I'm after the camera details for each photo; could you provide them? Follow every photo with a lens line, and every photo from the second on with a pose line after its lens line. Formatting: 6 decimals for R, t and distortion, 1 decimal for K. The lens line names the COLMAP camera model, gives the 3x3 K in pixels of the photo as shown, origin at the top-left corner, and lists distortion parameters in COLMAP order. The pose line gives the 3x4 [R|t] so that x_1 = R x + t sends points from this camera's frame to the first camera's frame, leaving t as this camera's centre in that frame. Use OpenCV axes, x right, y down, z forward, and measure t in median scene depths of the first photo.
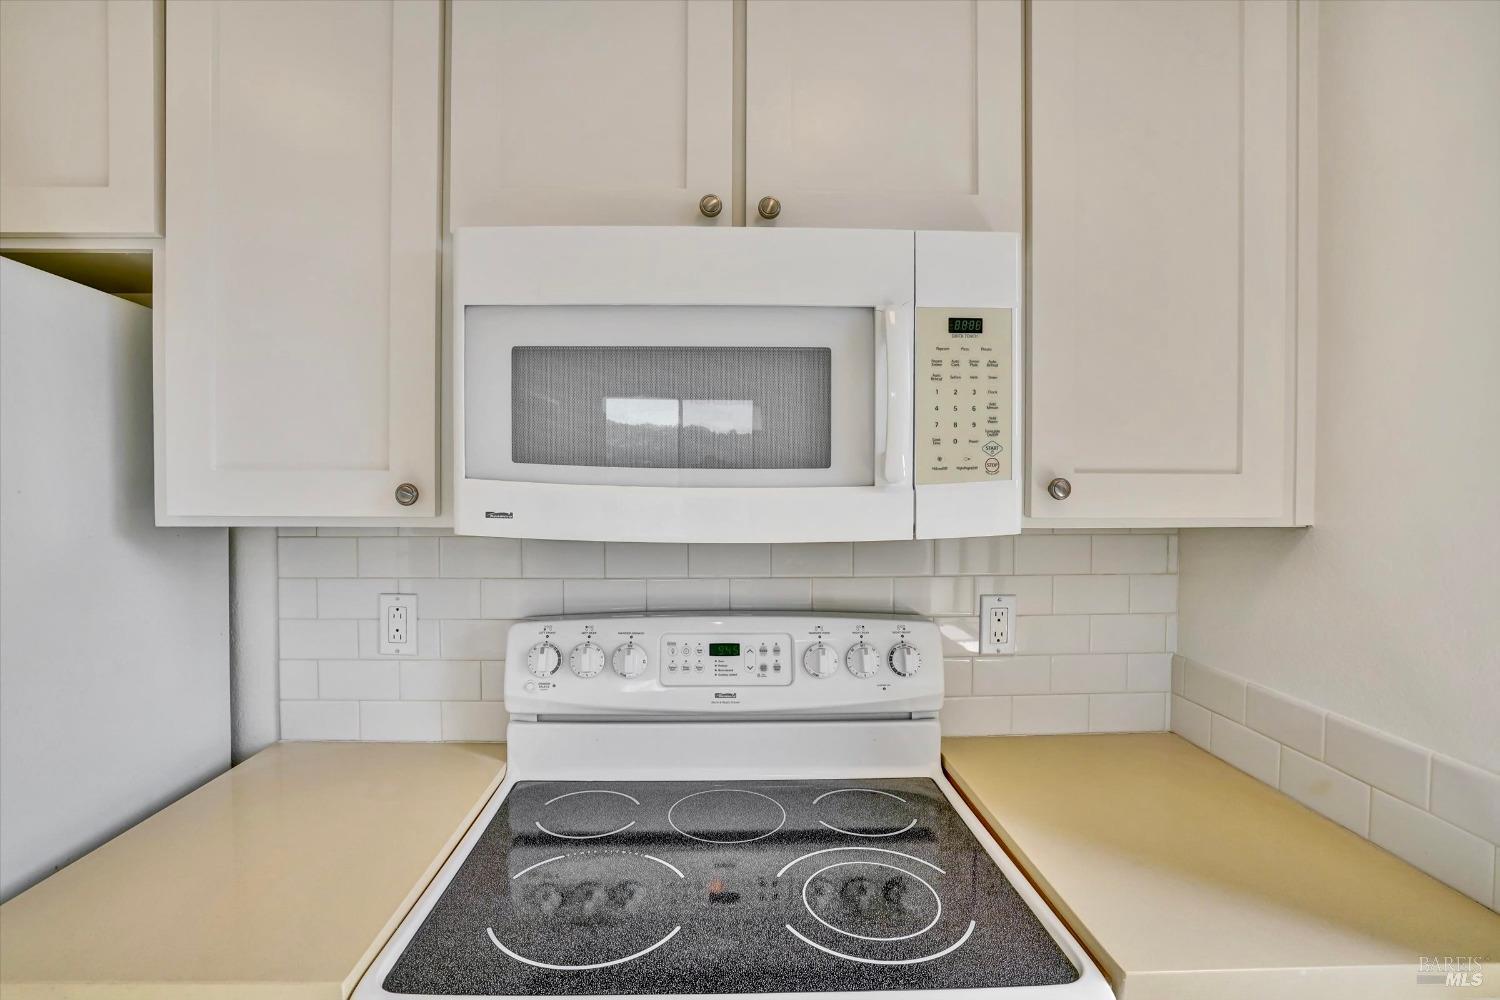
lens RADIAL K [[706.9, 0, 738.2], [0, 706.9, 499.6], [0, 0, 1]] dist [-0.060821, 0.024794]
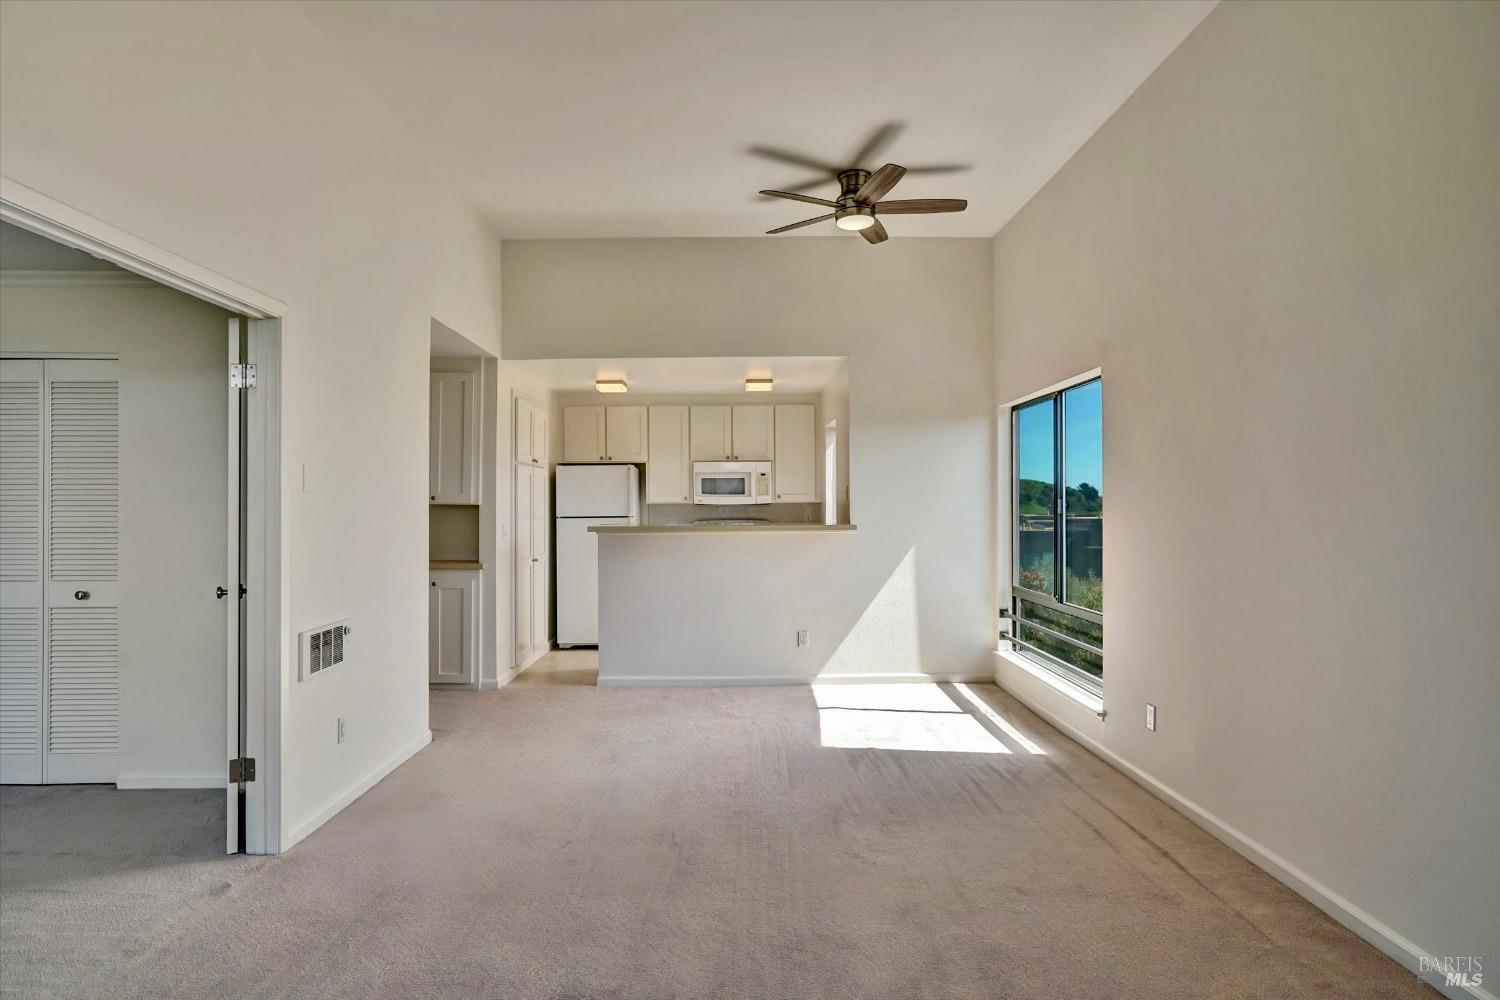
lens RADIAL K [[855.3, 0, 746.0], [0, 855.3, 496.1], [0, 0, 1]] dist [-0.049323, 0.051128]
pose [[0.999897, -0.006922, -0.012603, 0.238104], [0.006582, 0.999619, -0.026816, 0.199001], [0.012784, 0.026730, 0.999561, -7.372484]]
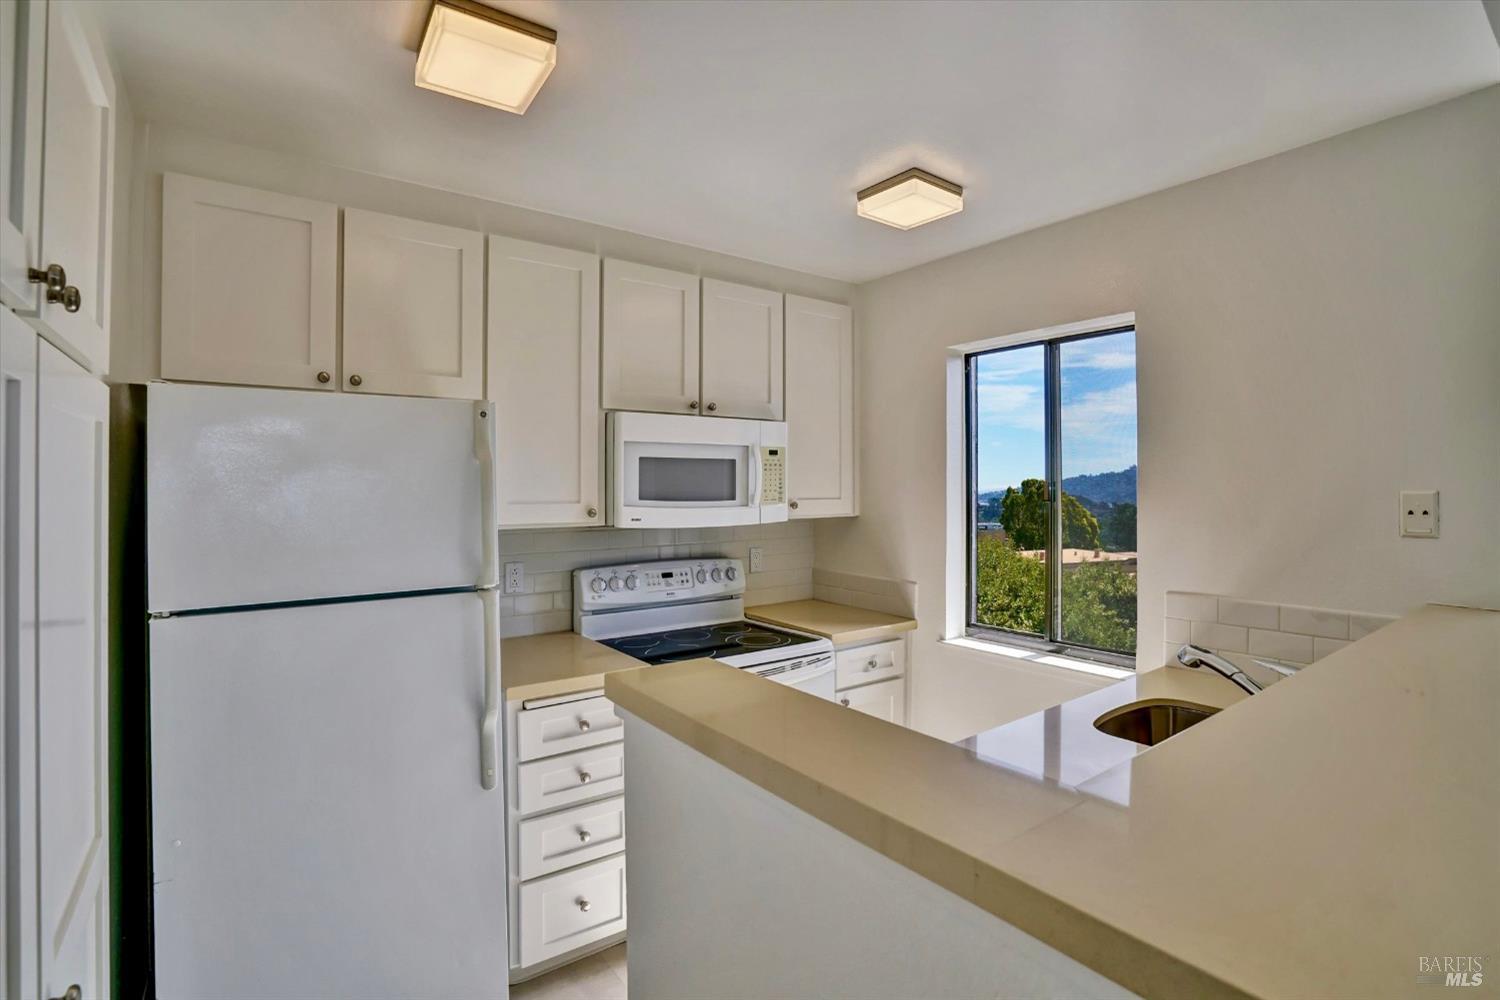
lens RADIAL K [[706.9, 0, 738.2], [0, 706.9, 499.6], [0, 0, 1]] dist [-0.060821, 0.024794]
pose [[0.827838, -0.015254, 0.560760, -1.405743], [0.016571, 0.999859, 0.002734, -0.051940], [-0.560723, 0.007029, 0.827974, -1.337697]]
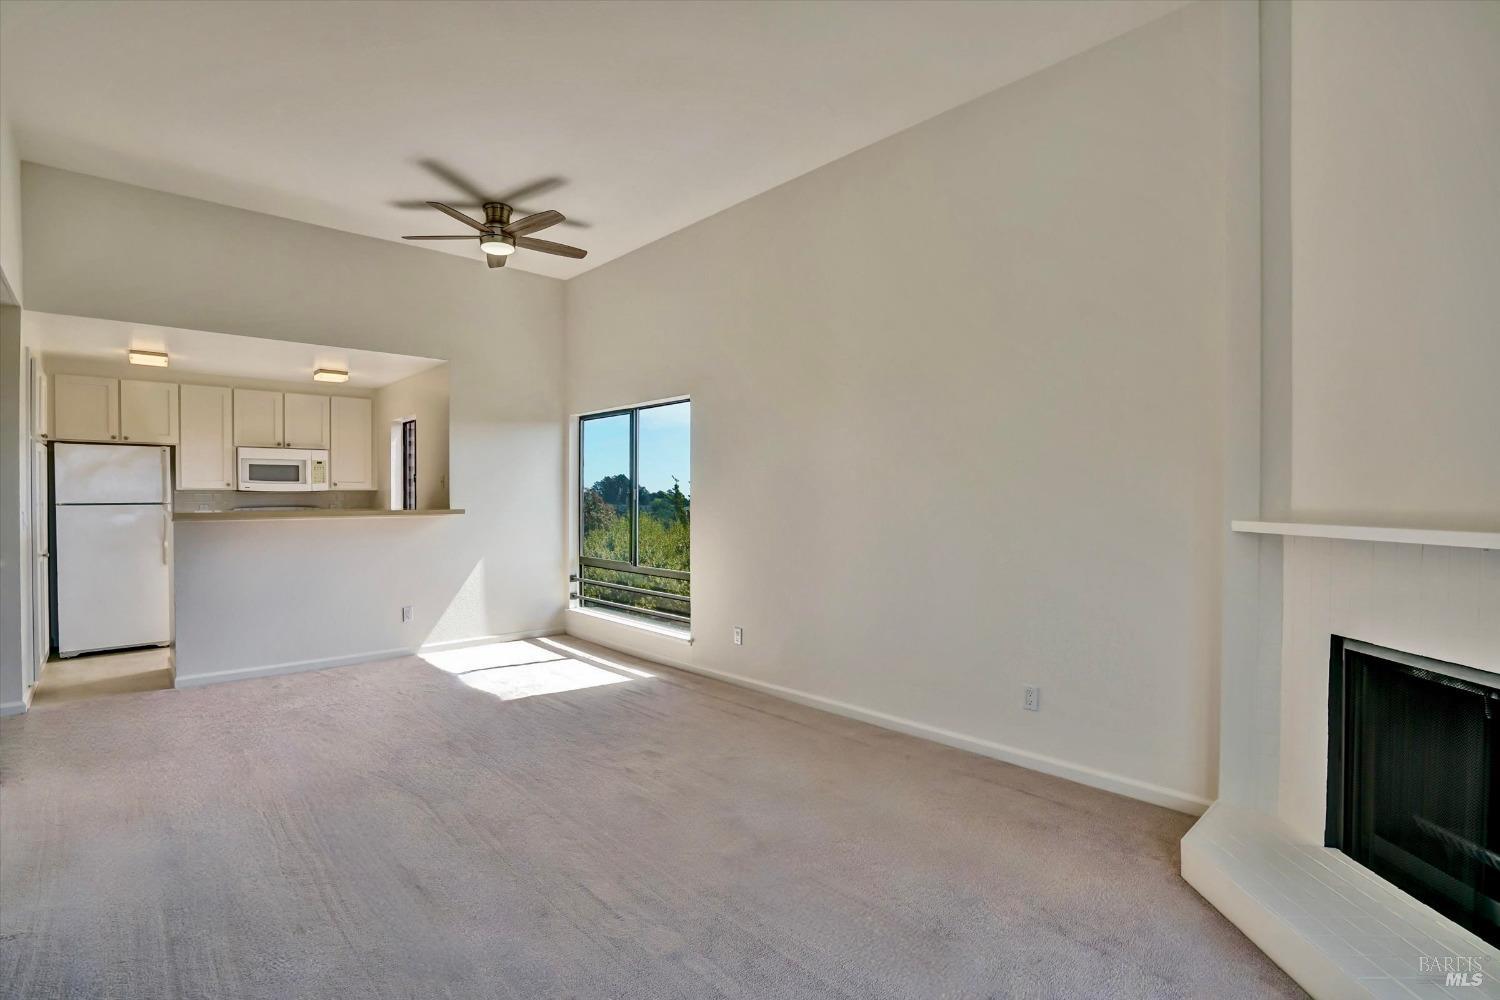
lens RADIAL K [[706.9, 0, 738.2], [0, 706.9, 499.6], [0, 0, 1]] dist [-0.060821, 0.024794]
pose [[0.747941, -0.003075, 0.663759, -1.167420], [0.010232, 0.999924, -0.006897, 0.227773], [-0.663687, 0.011950, 0.747915, -7.028697]]
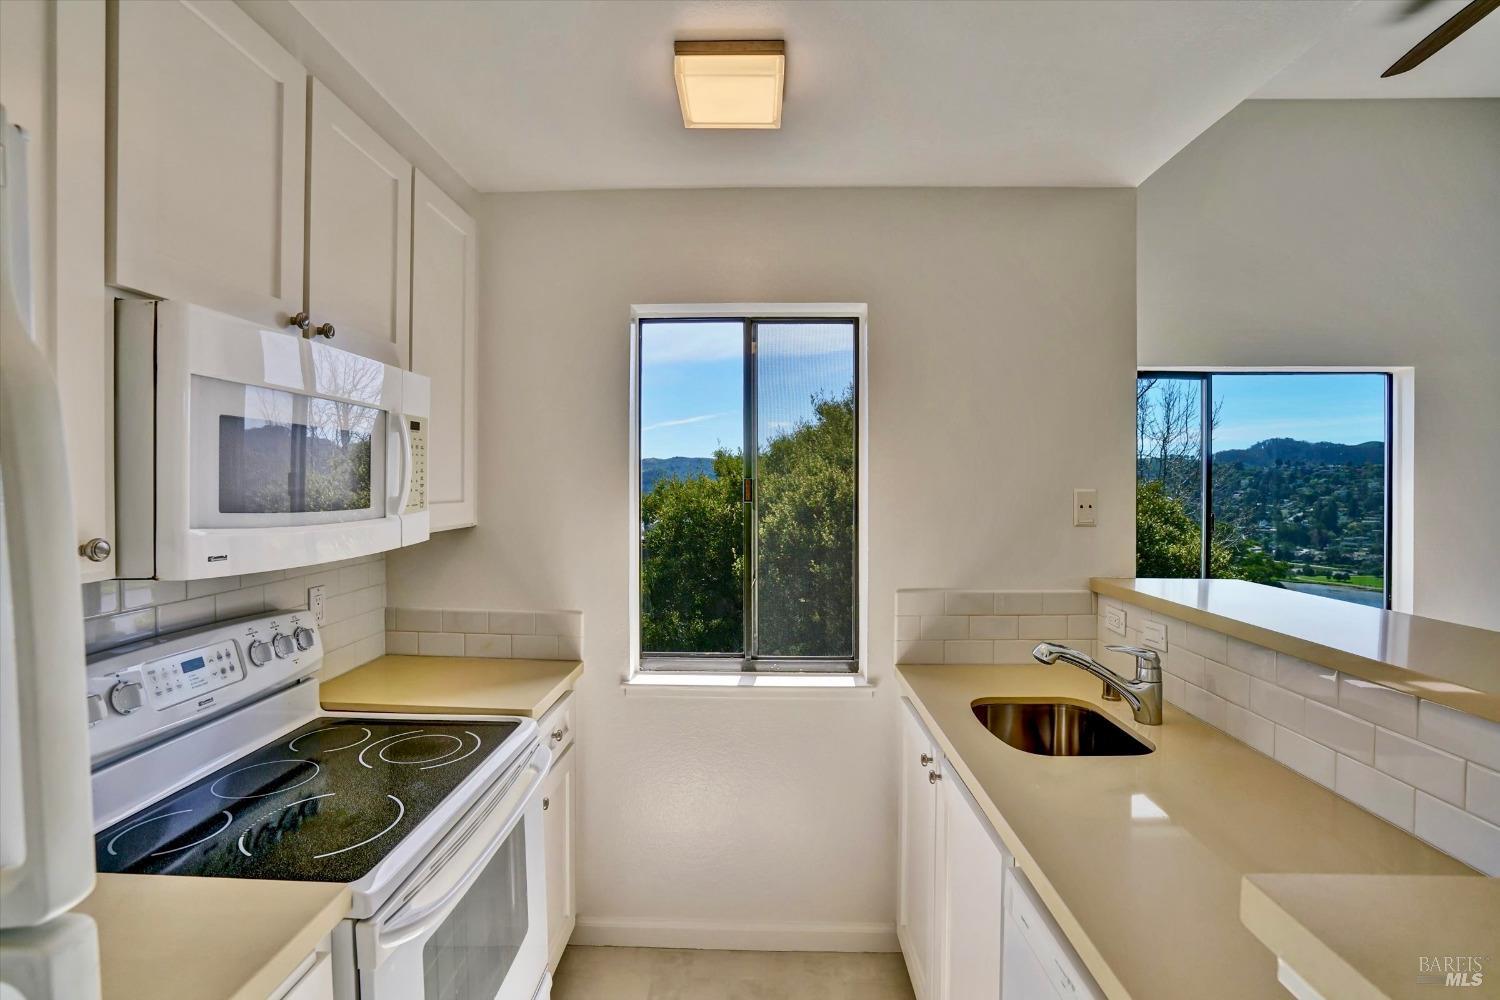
lens RADIAL K [[706.9, 0, 738.2], [0, 706.9, 499.6], [0, 0, 1]] dist [-0.060821, 0.024794]
pose [[0.068423, -0.024579, 0.997354, -1.304547], [0.018268, 0.999560, 0.023380, -0.079059], [-0.997489, 0.016620, 0.068842, 0.048695]]
